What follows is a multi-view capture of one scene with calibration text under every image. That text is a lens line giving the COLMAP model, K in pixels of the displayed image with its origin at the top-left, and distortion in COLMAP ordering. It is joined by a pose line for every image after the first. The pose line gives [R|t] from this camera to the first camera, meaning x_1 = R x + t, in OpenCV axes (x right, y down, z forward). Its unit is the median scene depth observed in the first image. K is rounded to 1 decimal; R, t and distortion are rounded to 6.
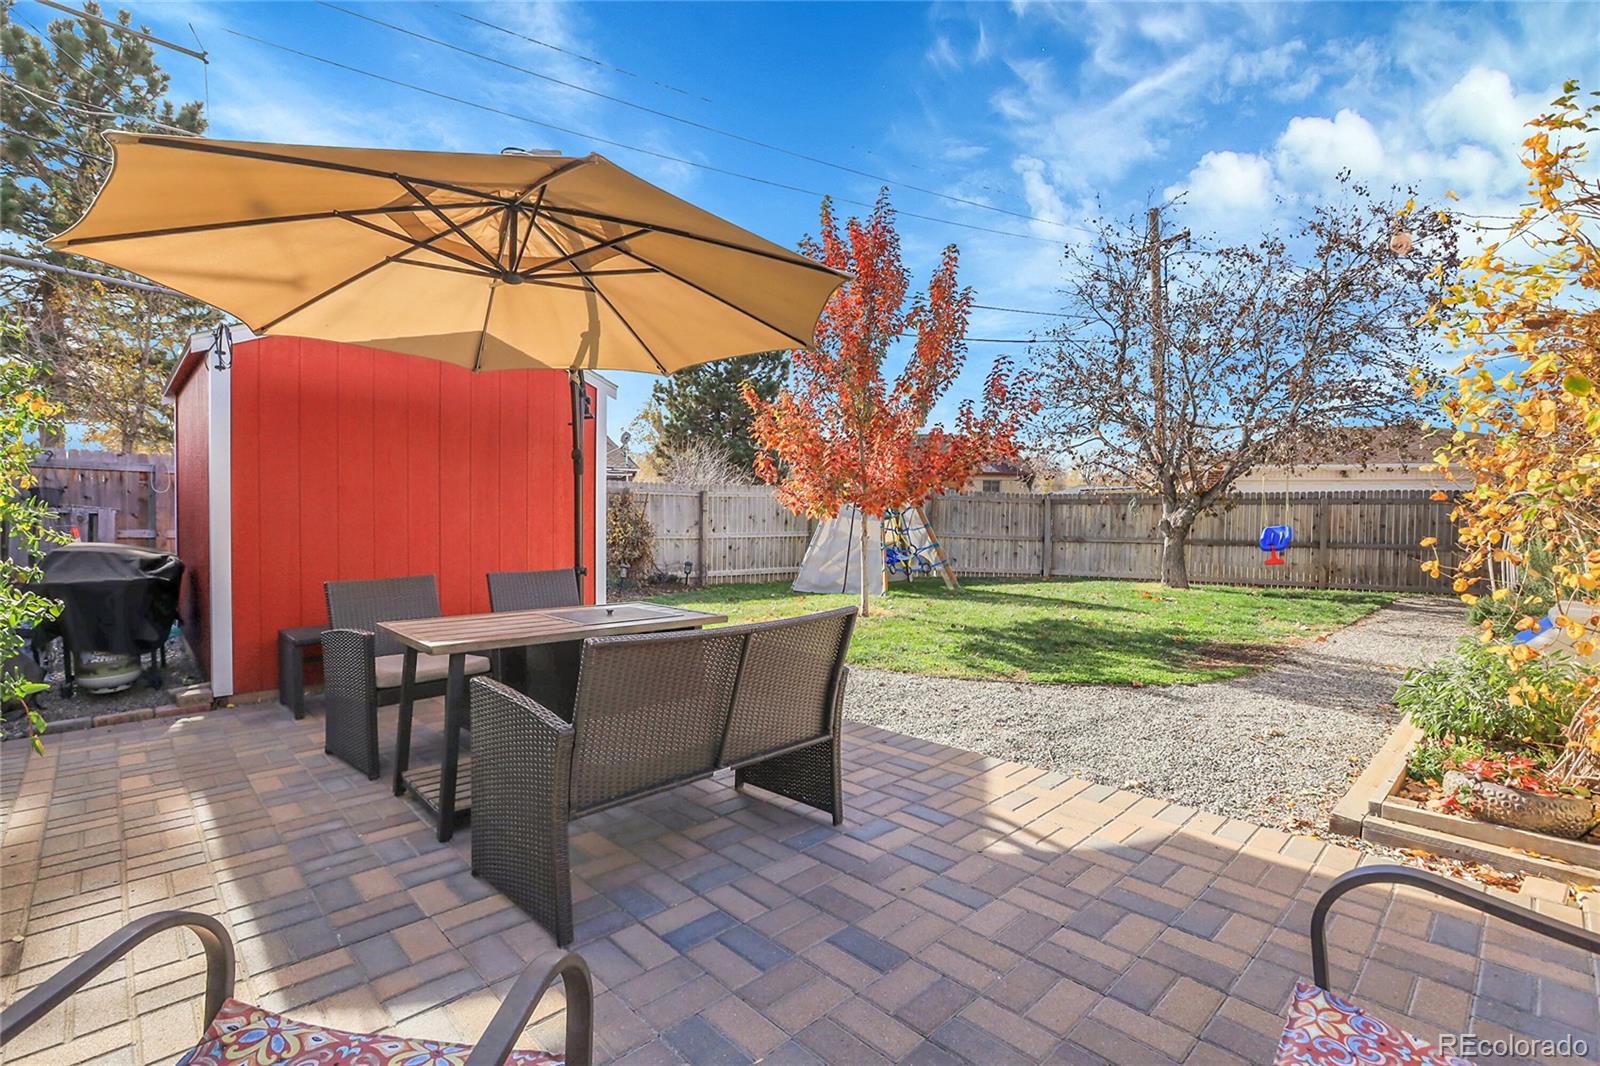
lens RADIAL K [[723.3, 0, 803.3], [0, 723.3, 528.6], [0, 0, 1]] dist [-0.056206, 0.022155]
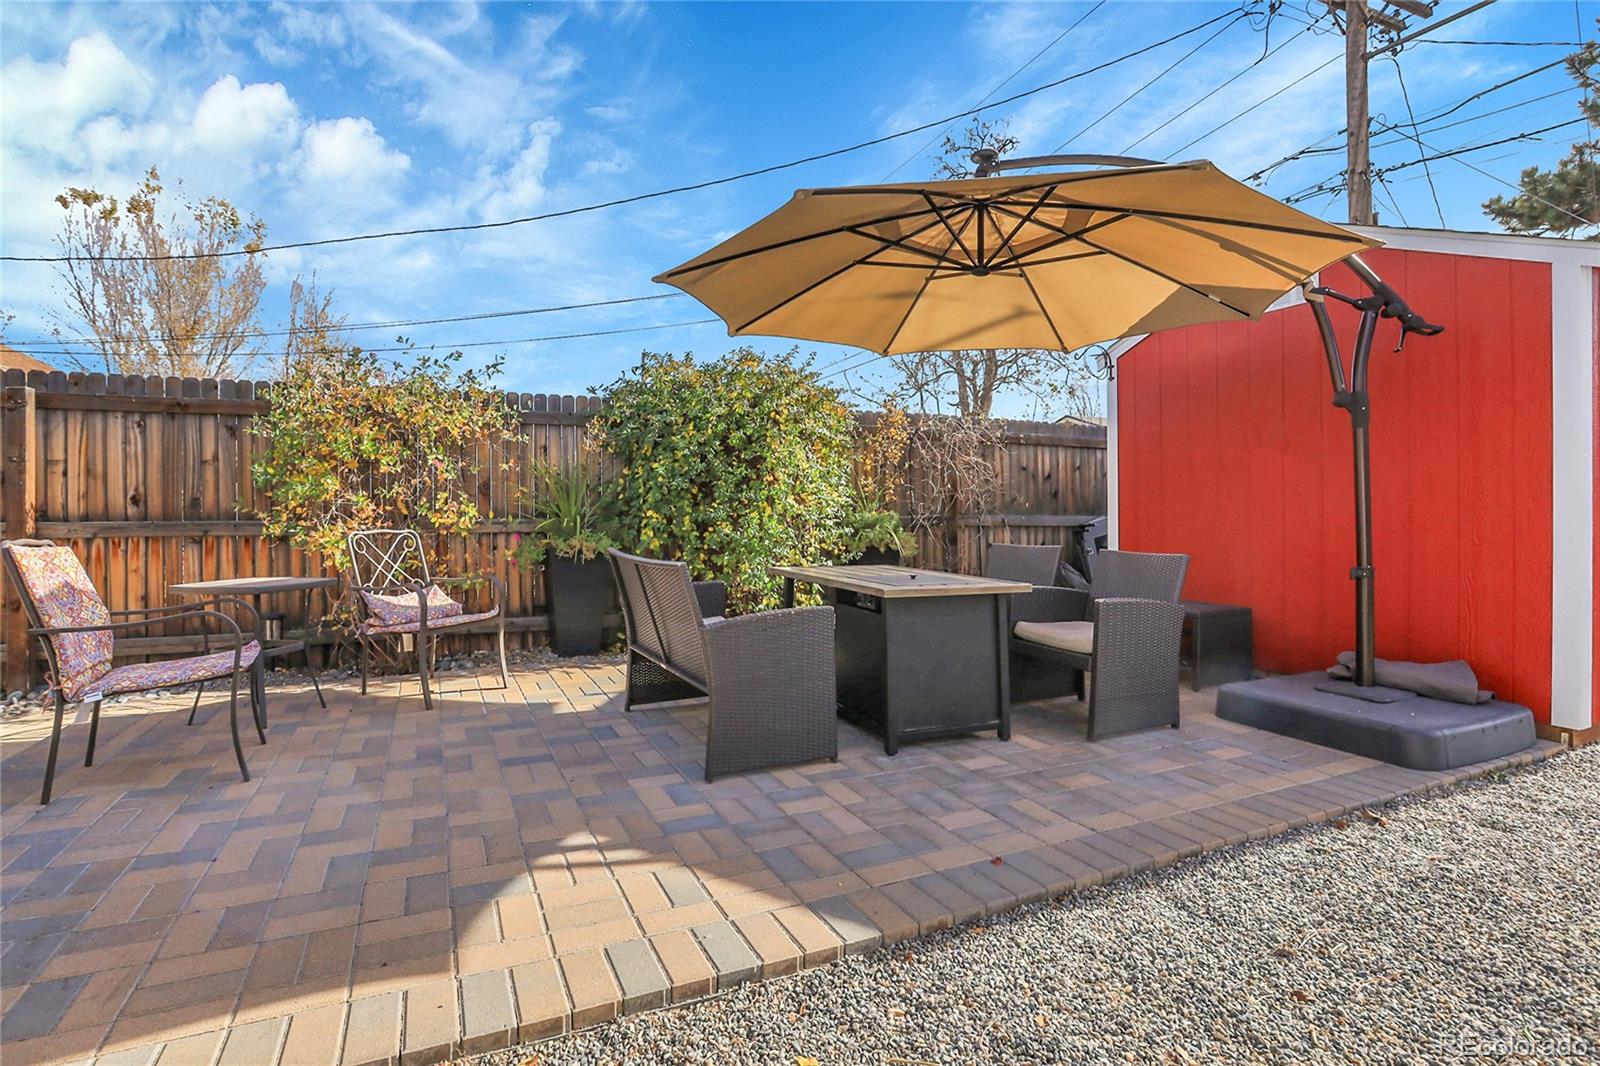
lens RADIAL K [[723.3, 0, 803.3], [0, 723.3, 528.6], [0, 0, 1]] dist [-0.056206, 0.022155]
pose [[-0.287682, 0.027906, -0.957319, 0.267452], [-0.002795, 0.999547, 0.029976, 0.002579], [0.957722, 0.011299, -0.287473, 0.381282]]
